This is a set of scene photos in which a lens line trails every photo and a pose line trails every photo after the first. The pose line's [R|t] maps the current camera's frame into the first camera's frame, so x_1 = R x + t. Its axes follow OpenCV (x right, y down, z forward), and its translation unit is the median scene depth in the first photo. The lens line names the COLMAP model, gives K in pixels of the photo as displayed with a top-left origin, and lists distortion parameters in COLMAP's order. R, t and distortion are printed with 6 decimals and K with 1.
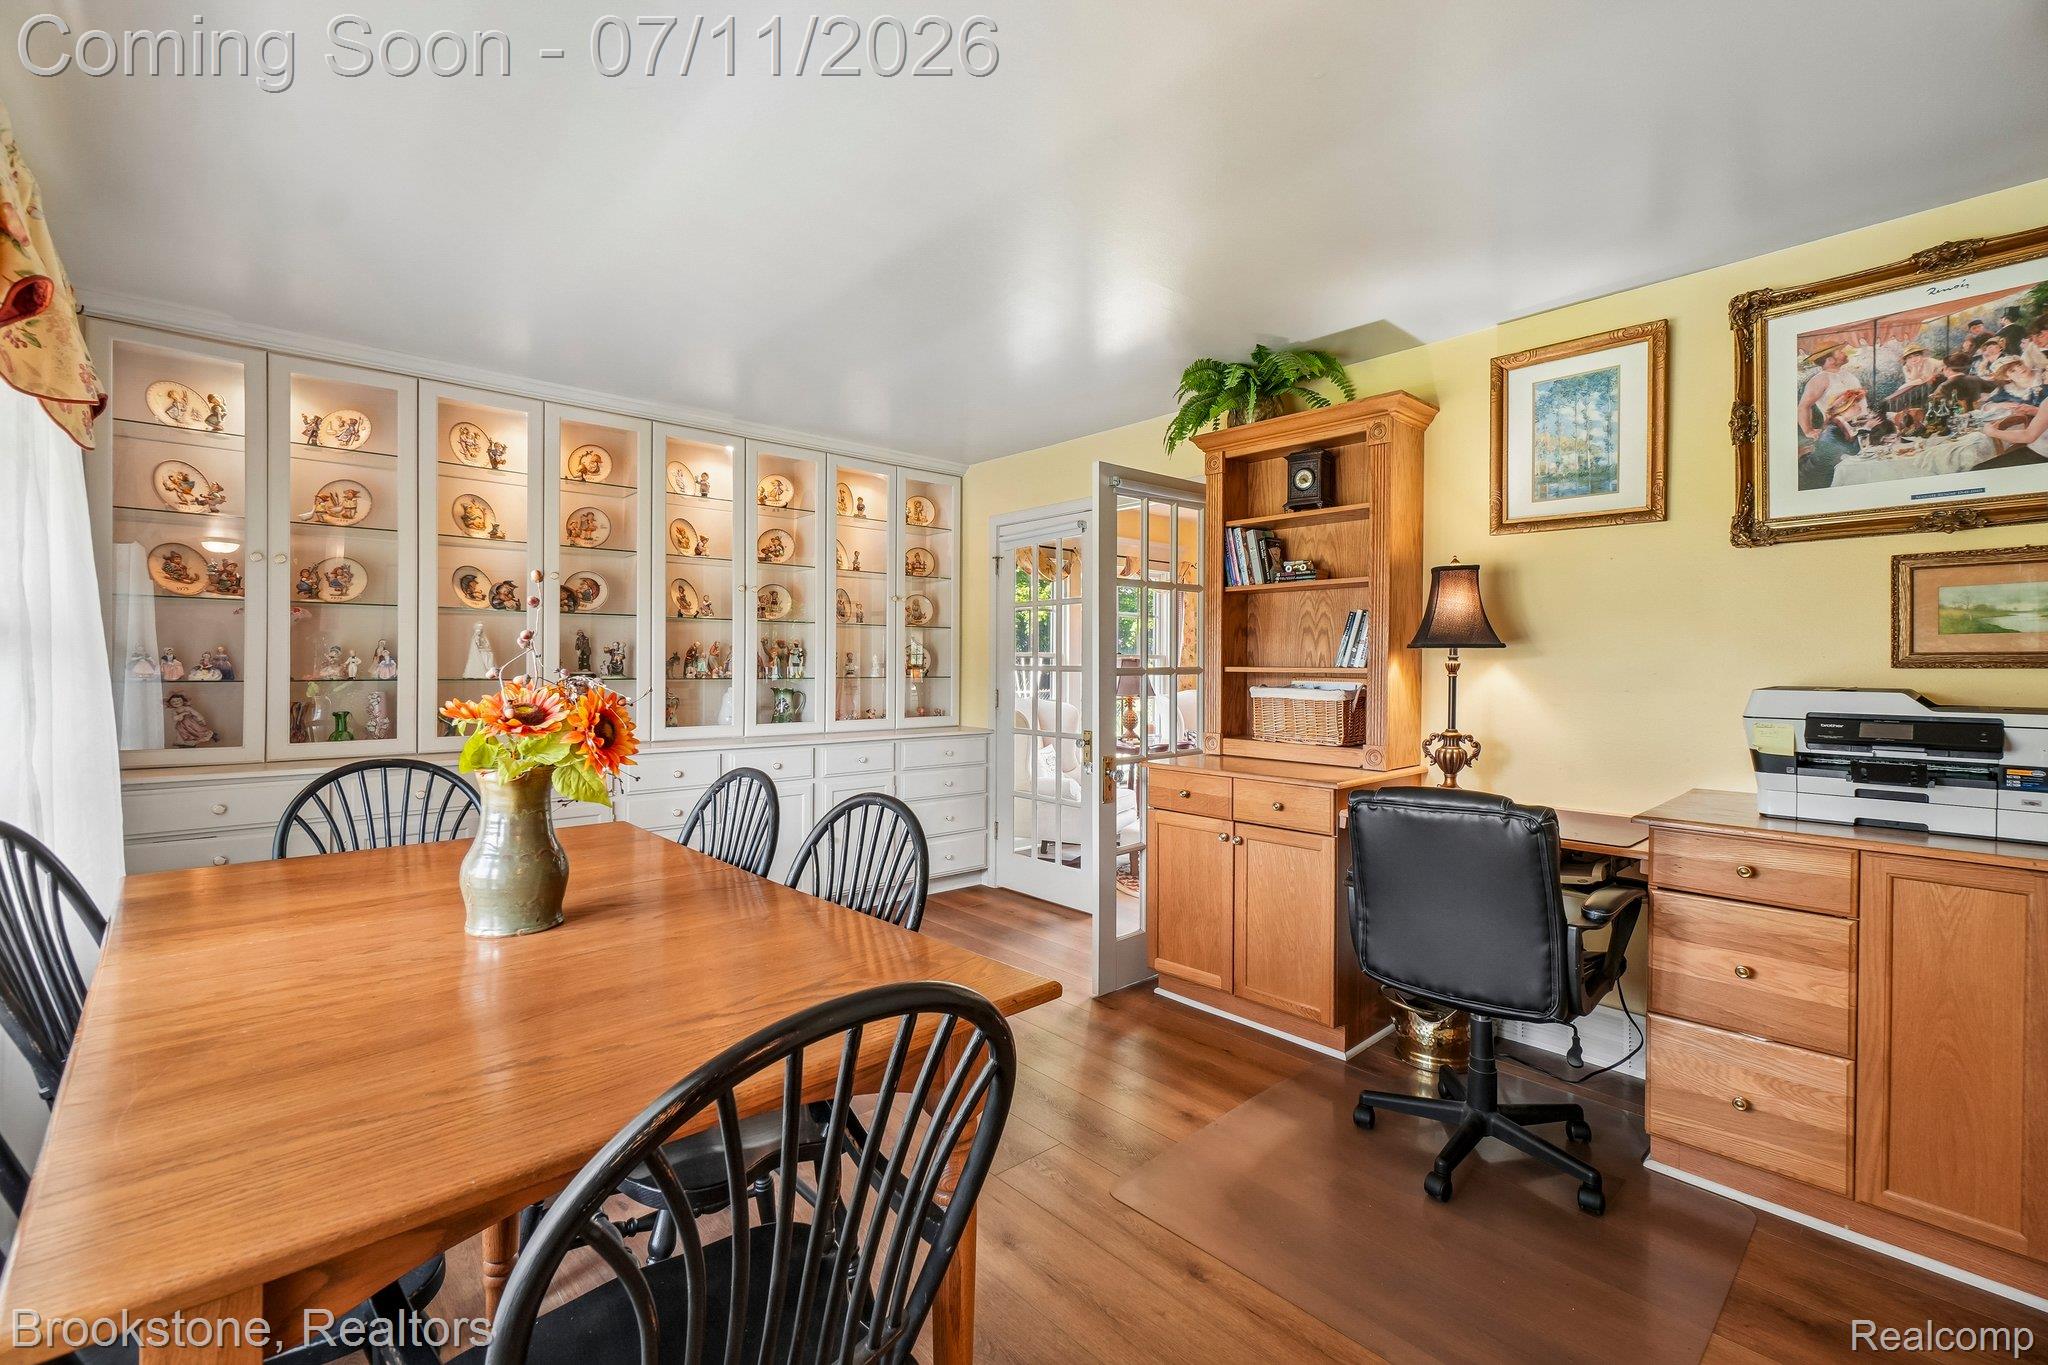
lens RADIAL K [[889.7, 0, 1037.0], [0, 889.7, 665.8], [0, 0, 1]] dist [-0.009203, 0.002836]
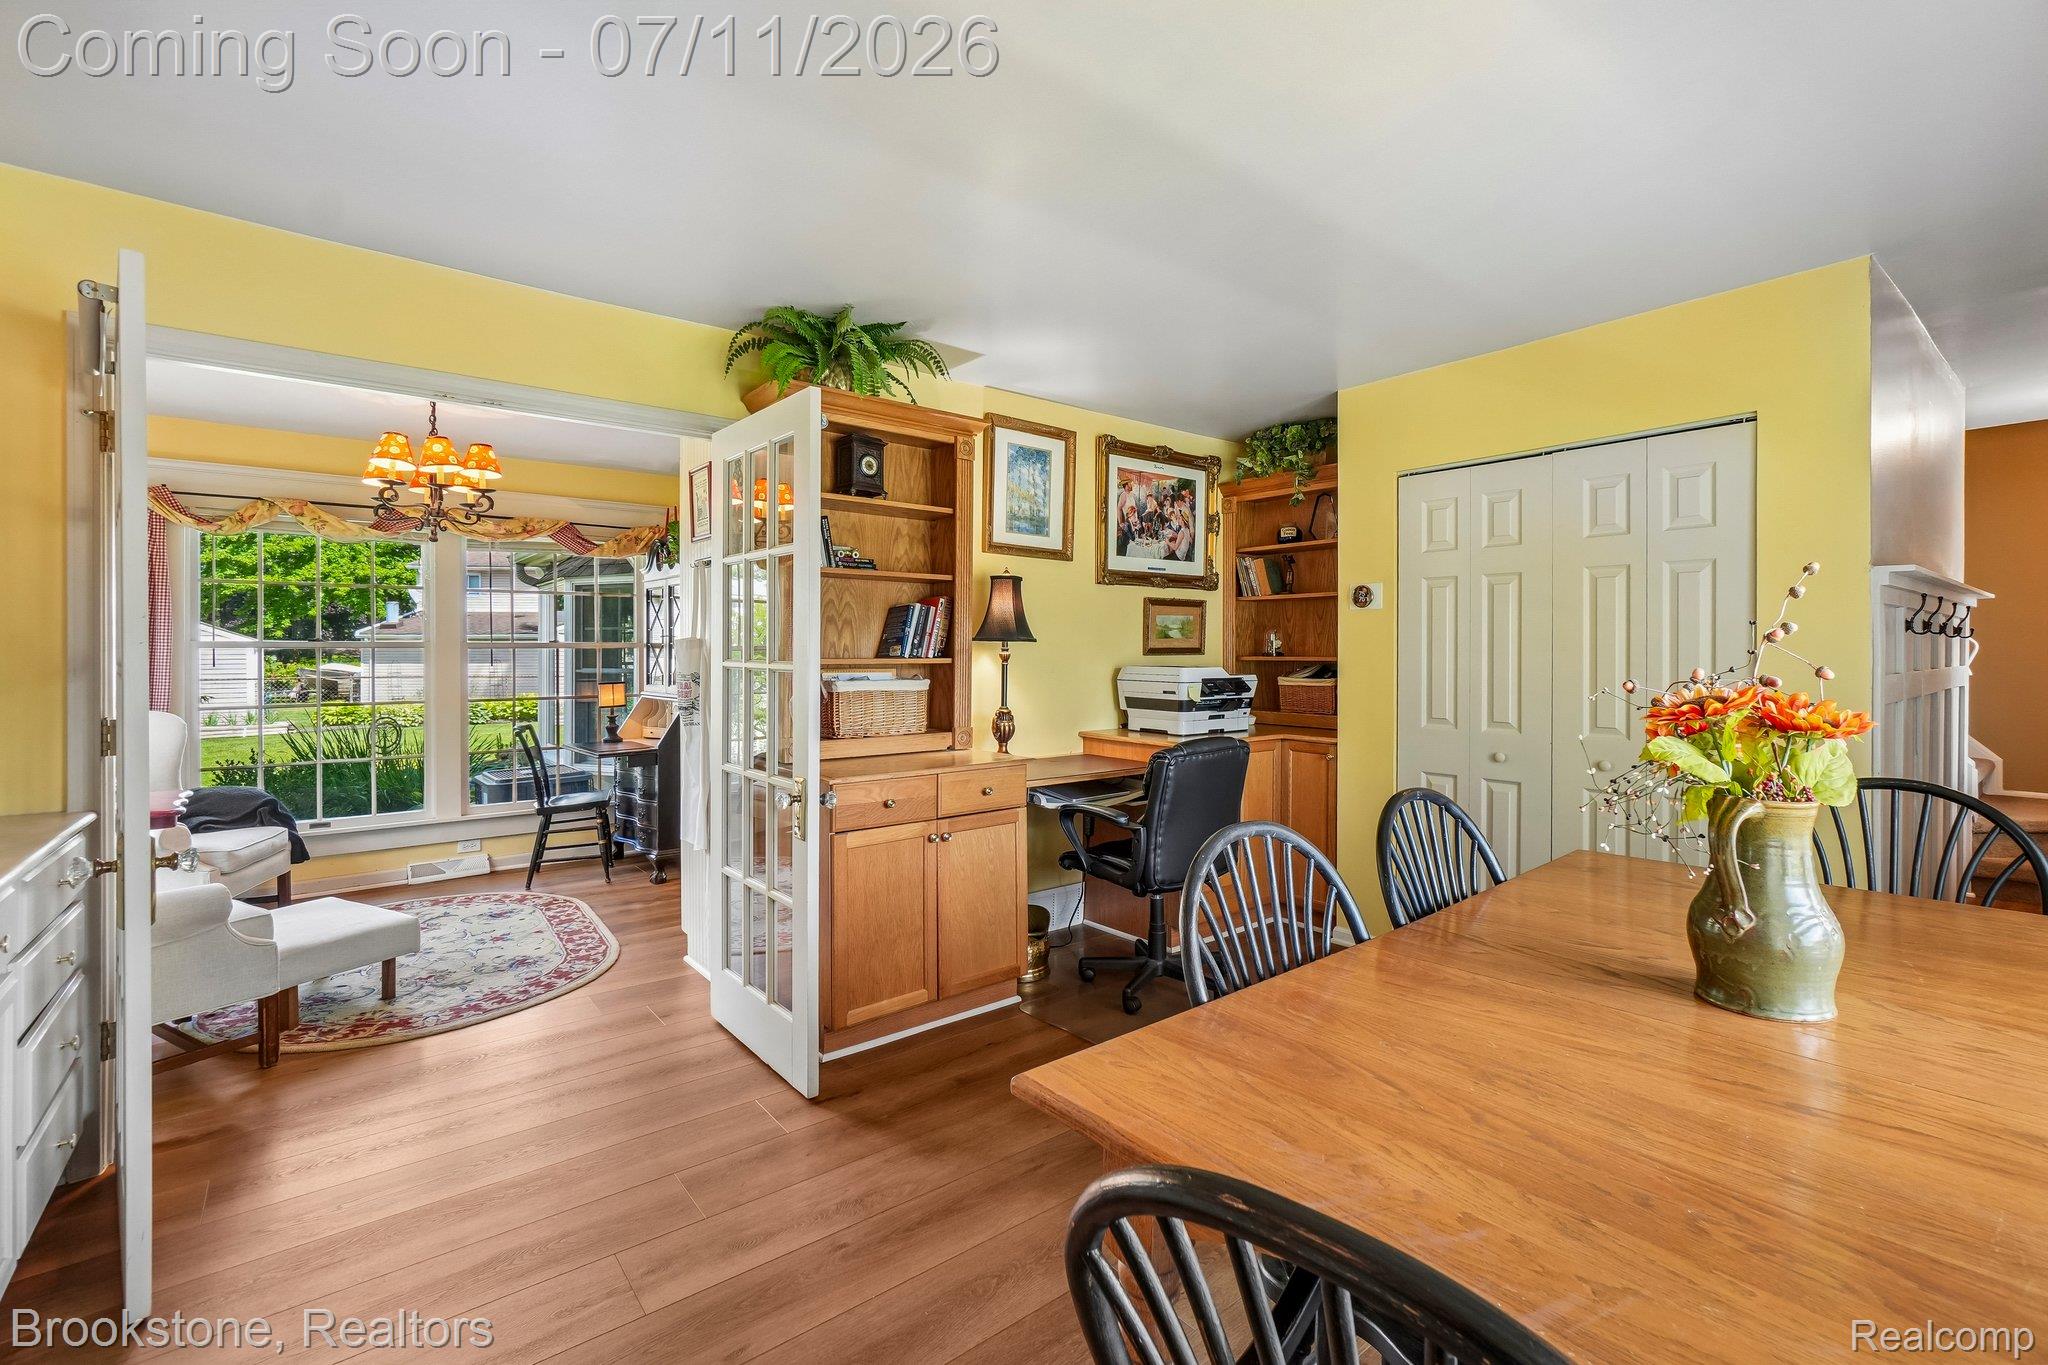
lens RADIAL K [[889.7, 0, 1043.8], [0, 889.7, 656.6], [0, 0, 1]] dist [-0.009203, 0.002836]
pose [[0.051199, -0.005913, 0.998671, -0.827333], [0.004421, 0.999974, 0.005694, -0.006259], [-0.998679, 0.004124, 0.051224, 0.946935]]
